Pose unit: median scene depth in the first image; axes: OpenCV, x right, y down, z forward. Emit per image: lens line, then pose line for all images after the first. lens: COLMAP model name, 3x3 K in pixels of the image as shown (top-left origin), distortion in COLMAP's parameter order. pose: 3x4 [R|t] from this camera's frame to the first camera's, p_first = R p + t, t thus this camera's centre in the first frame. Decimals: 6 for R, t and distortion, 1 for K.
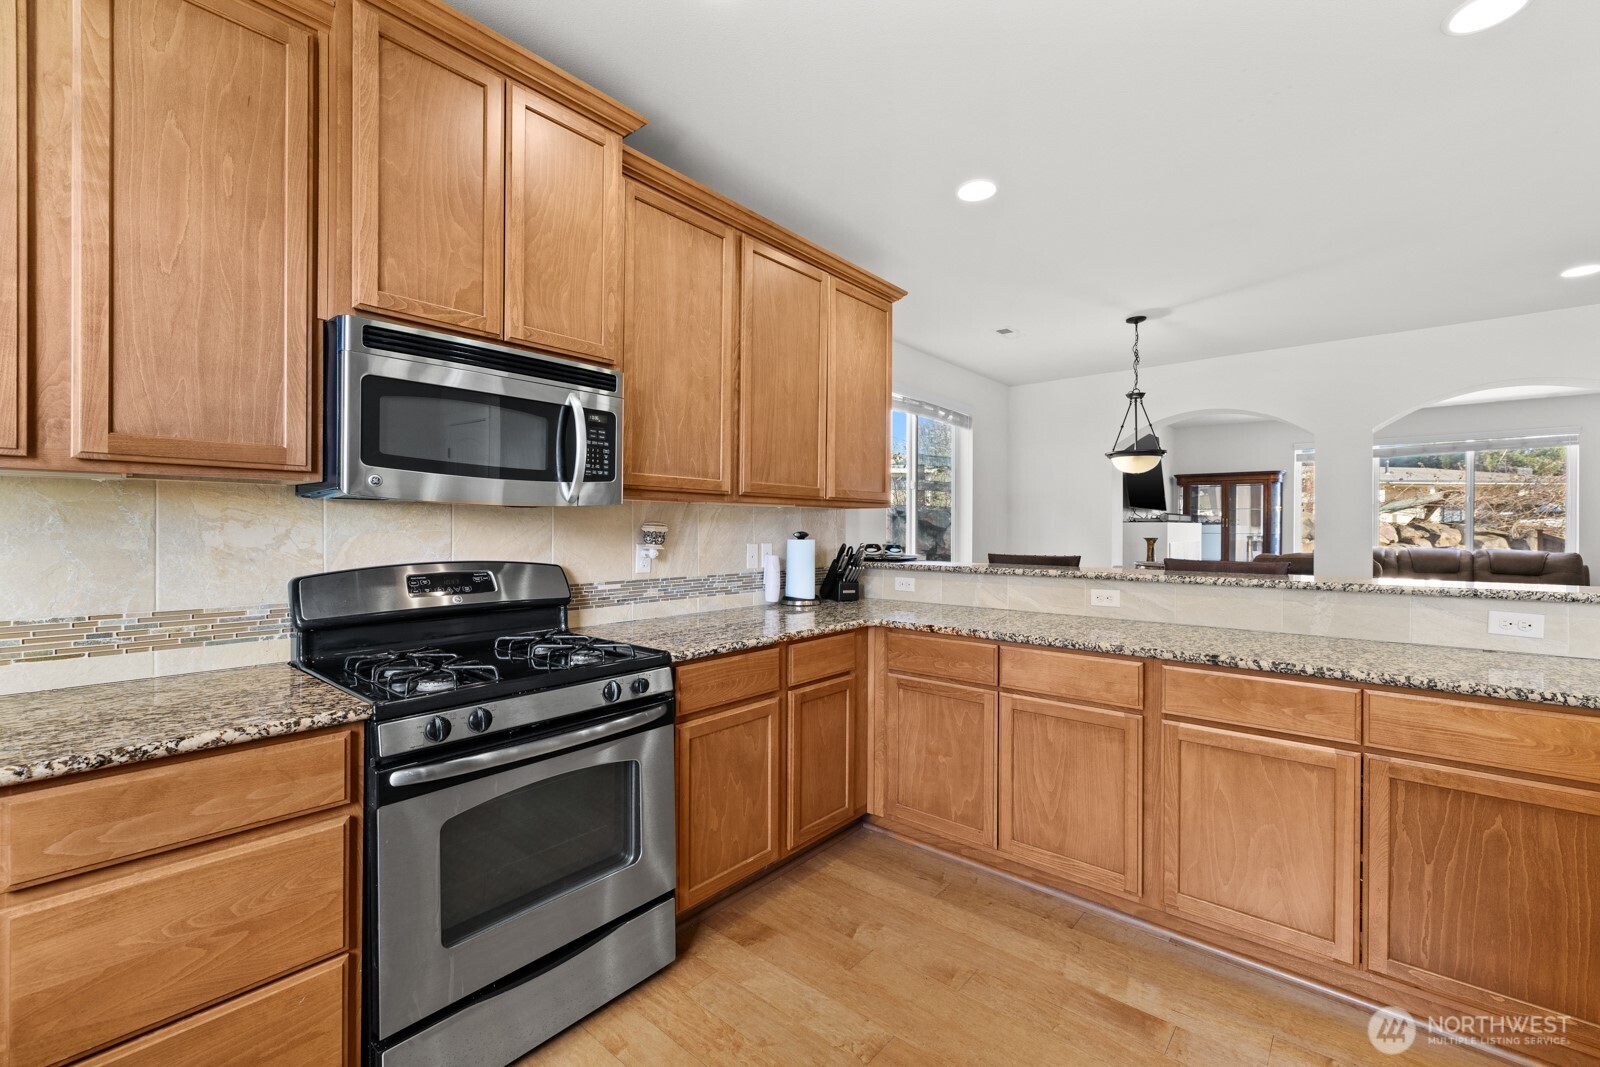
lens RADIAL K [[674.3, 0, 801.9], [0, 674.3, 531.4], [0, 0, 1]] dist [-0.000639, 0.000461]
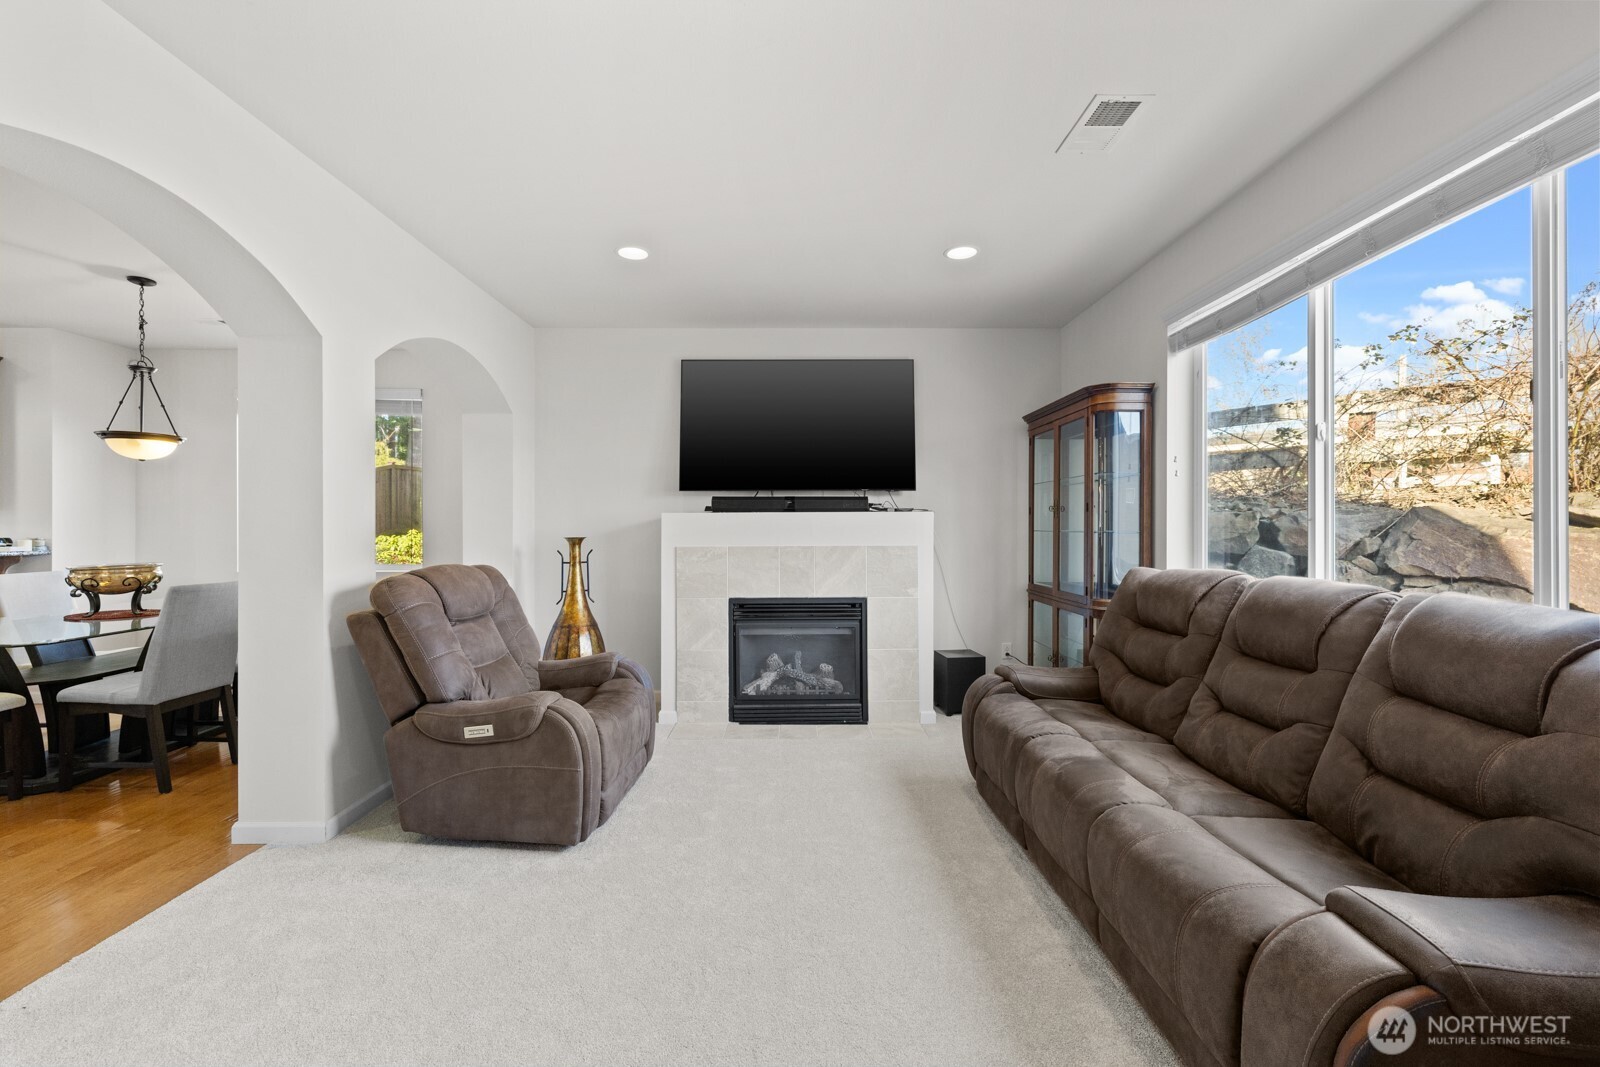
lens RADIAL K [[674.3, 0, 801.9], [0, 674.3, 531.4], [0, 0, 1]] dist [-0.000639, 0.000461]
pose [[0.653131, -0.002007, -0.757242, 1.058578], [-0.000240, 0.999996, -0.002857, 0.004901], [0.757245, 0.002047, 0.653128, 0.672552]]
